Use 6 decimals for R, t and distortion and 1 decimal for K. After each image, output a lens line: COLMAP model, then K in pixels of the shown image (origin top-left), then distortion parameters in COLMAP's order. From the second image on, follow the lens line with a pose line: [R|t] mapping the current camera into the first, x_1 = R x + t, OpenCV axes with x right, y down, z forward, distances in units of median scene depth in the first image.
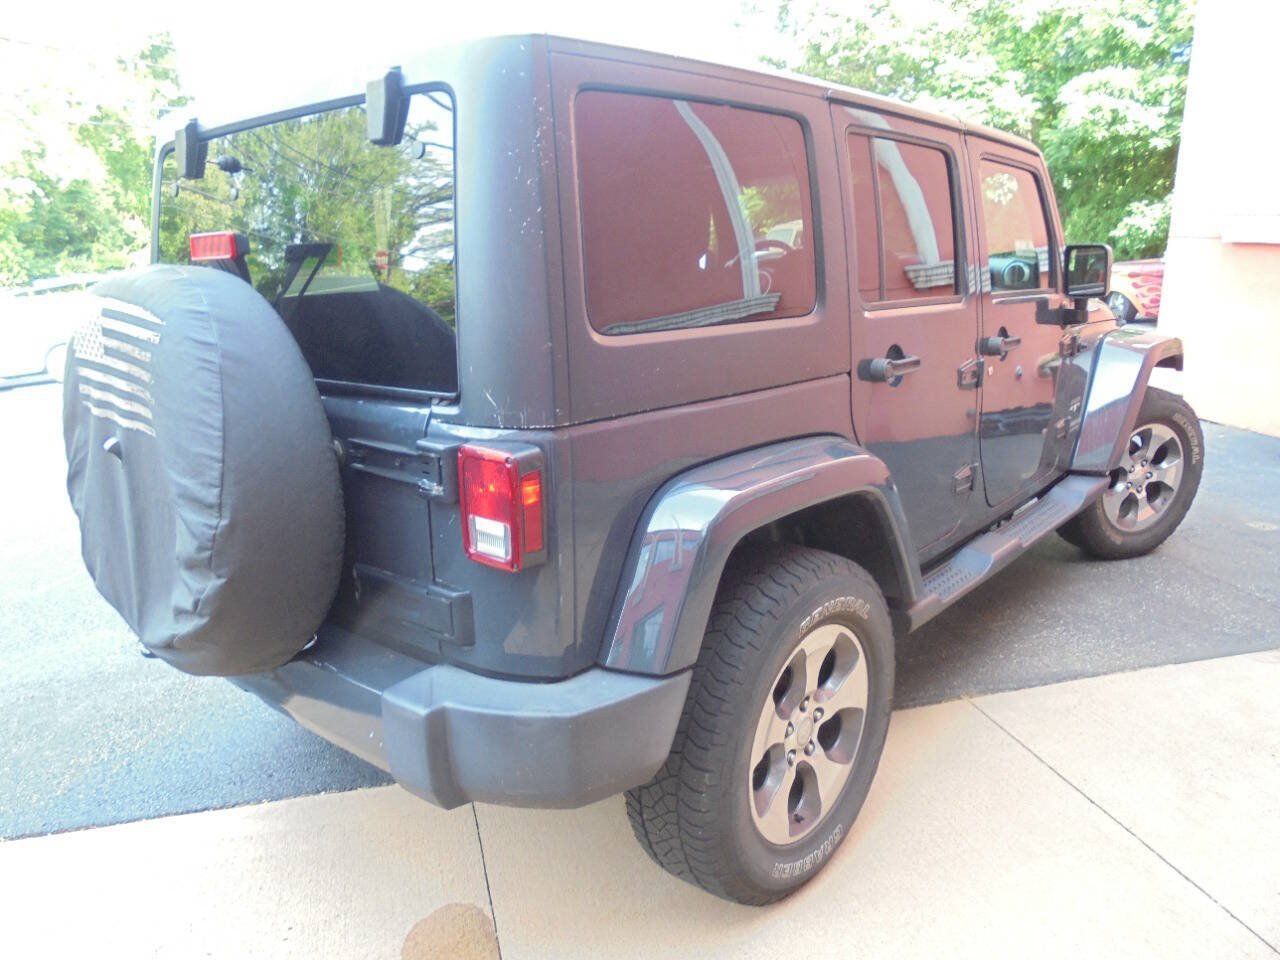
lens RADIAL K [[961.5, 0, 645.1], [0, 961.5, 487.5], [0, 0, 1]] dist [-0.109324, 0.079567]
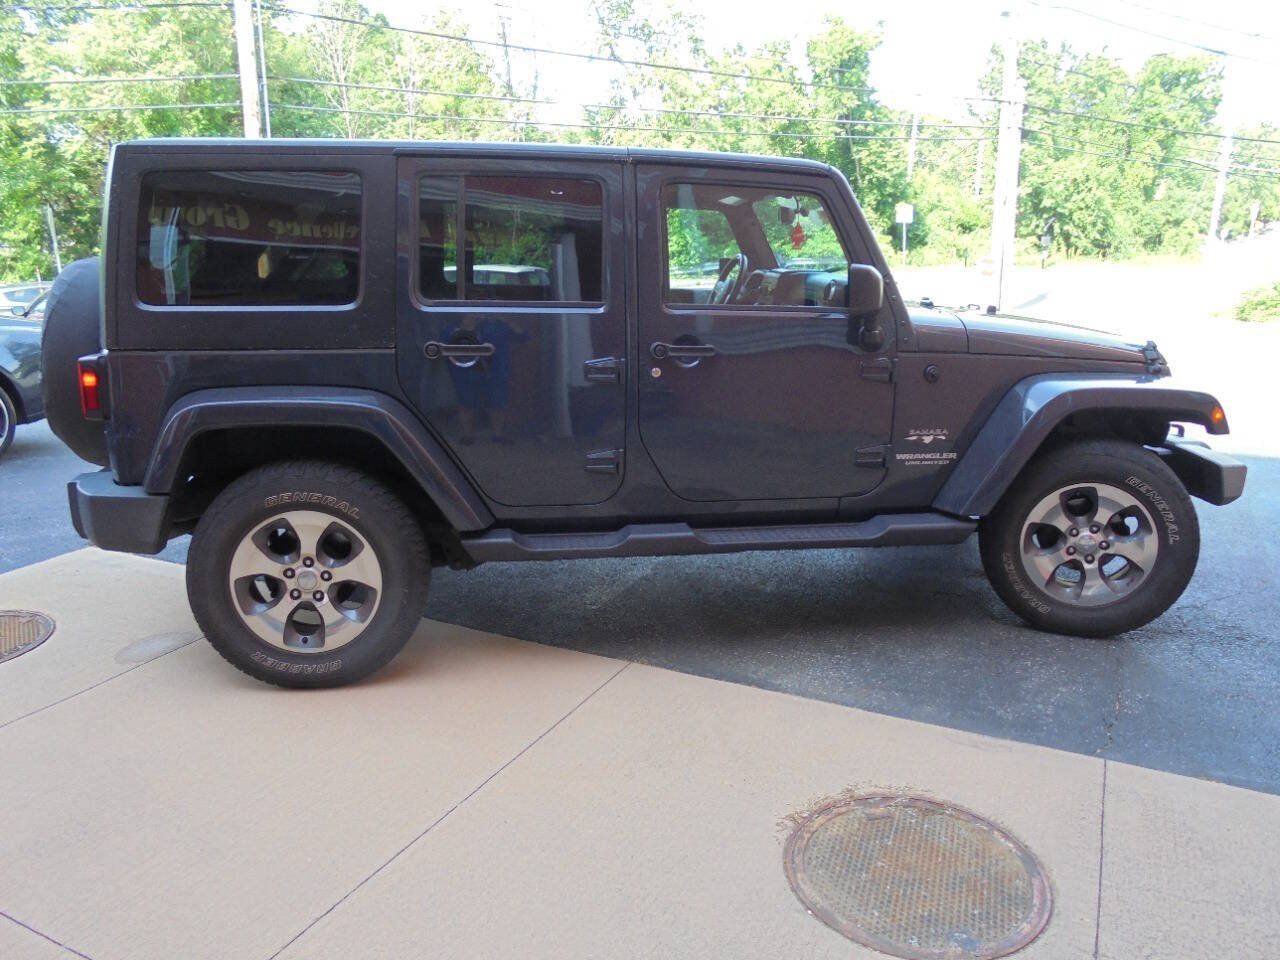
lens RADIAL K [[961.5, 0, 645.1], [0, 961.5, 487.5], [0, 0, 1]] dist [-0.109324, 0.079567]
pose [[0.769797, 0.185980, -0.610593, 0.734409], [-0.186571, 0.980394, 0.063400, -0.040757], [0.610413, 0.065114, 0.789403, 0.070038]]
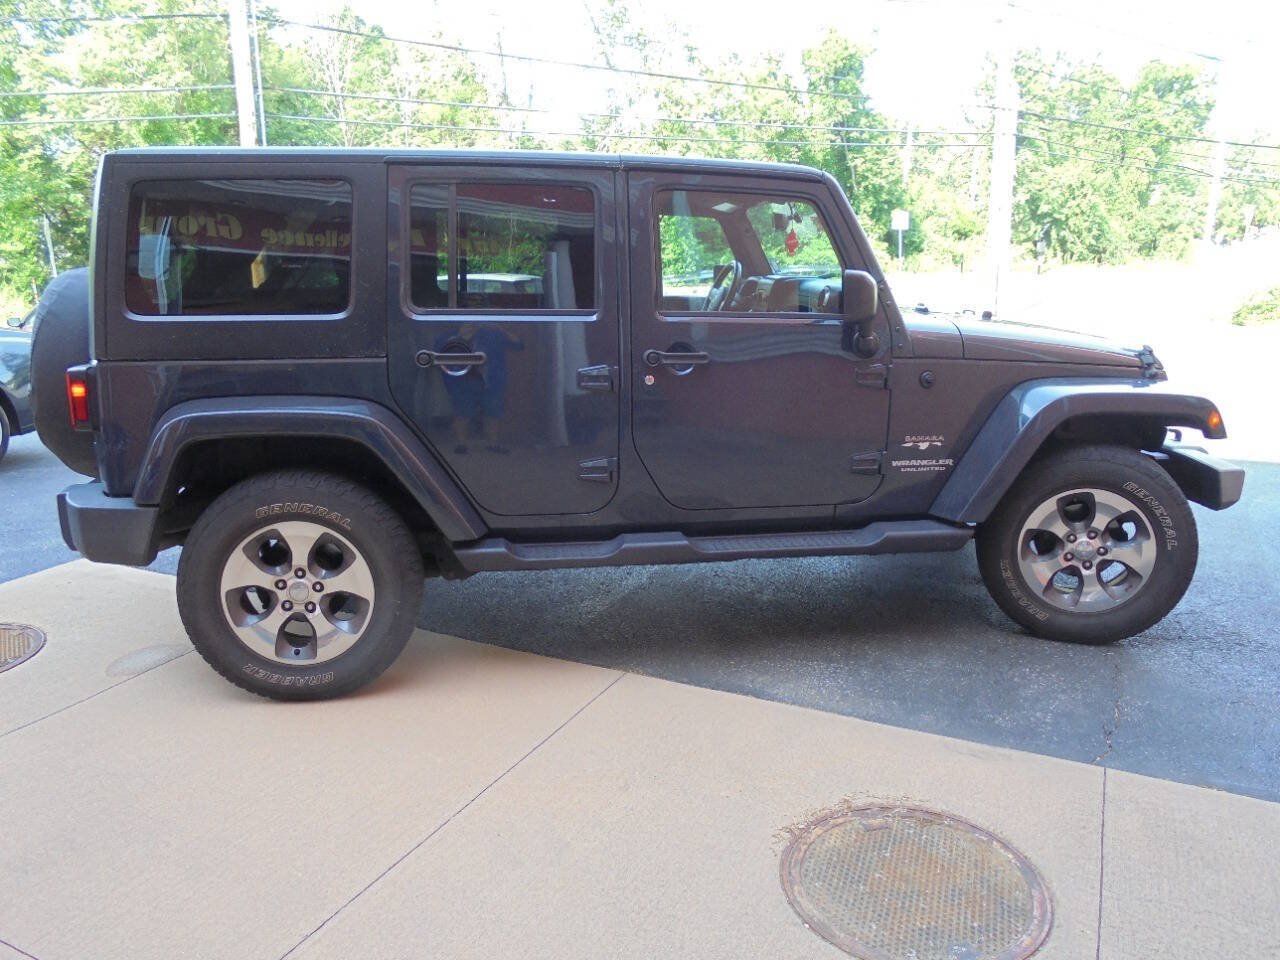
lens RADIAL K [[961.5, 0, 645.1], [0, 961.5, 487.5], [0, 0, 1]] dist [-0.109324, 0.079567]
pose [[0.772089, 0.176545, -0.610501, 0.733298], [-0.180963, 0.981945, 0.055099, -0.041559], [0.609206, 0.067937, 0.790097, 0.076371]]
